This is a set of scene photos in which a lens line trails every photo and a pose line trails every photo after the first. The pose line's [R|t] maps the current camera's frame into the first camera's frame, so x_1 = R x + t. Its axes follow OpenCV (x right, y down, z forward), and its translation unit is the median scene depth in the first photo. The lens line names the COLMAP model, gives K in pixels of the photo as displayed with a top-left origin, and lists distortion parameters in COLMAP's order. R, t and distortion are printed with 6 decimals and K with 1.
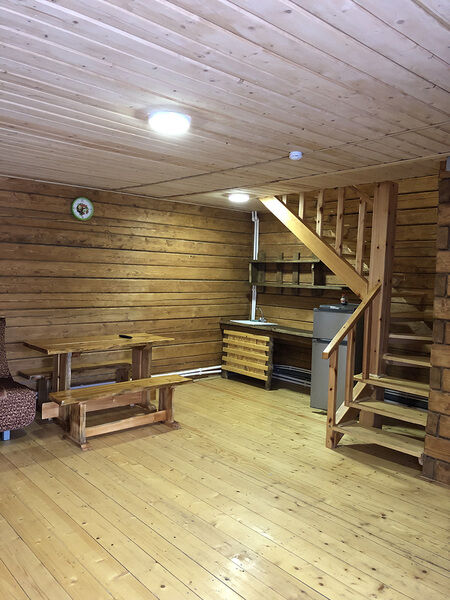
lens RADIAL K [[484.7, 0, 228.3], [0, 484.7, 300.5], [0, 0, 1]] dist [0.031253, -0.034786]
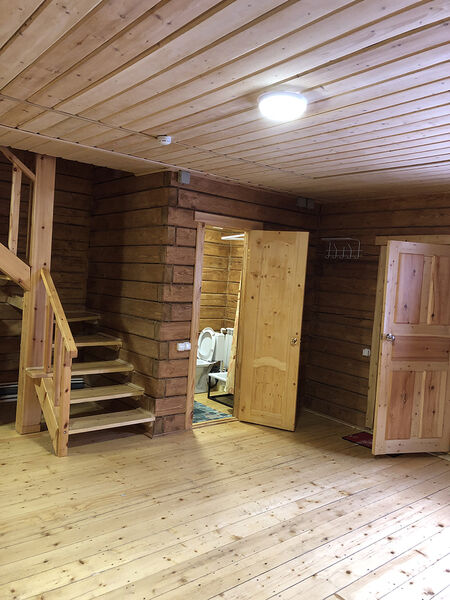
lens RADIAL K [[484.7, 0, 228.4], [0, 484.7, 299.6], [0, 0, 1]] dist [0.031253, -0.034786]
pose [[0.038158, -0.081258, 0.995962, -0.765539], [-0.013400, 0.996557, 0.081820, -0.069312], [-0.999182, -0.016468, 0.036938, 0.802449]]
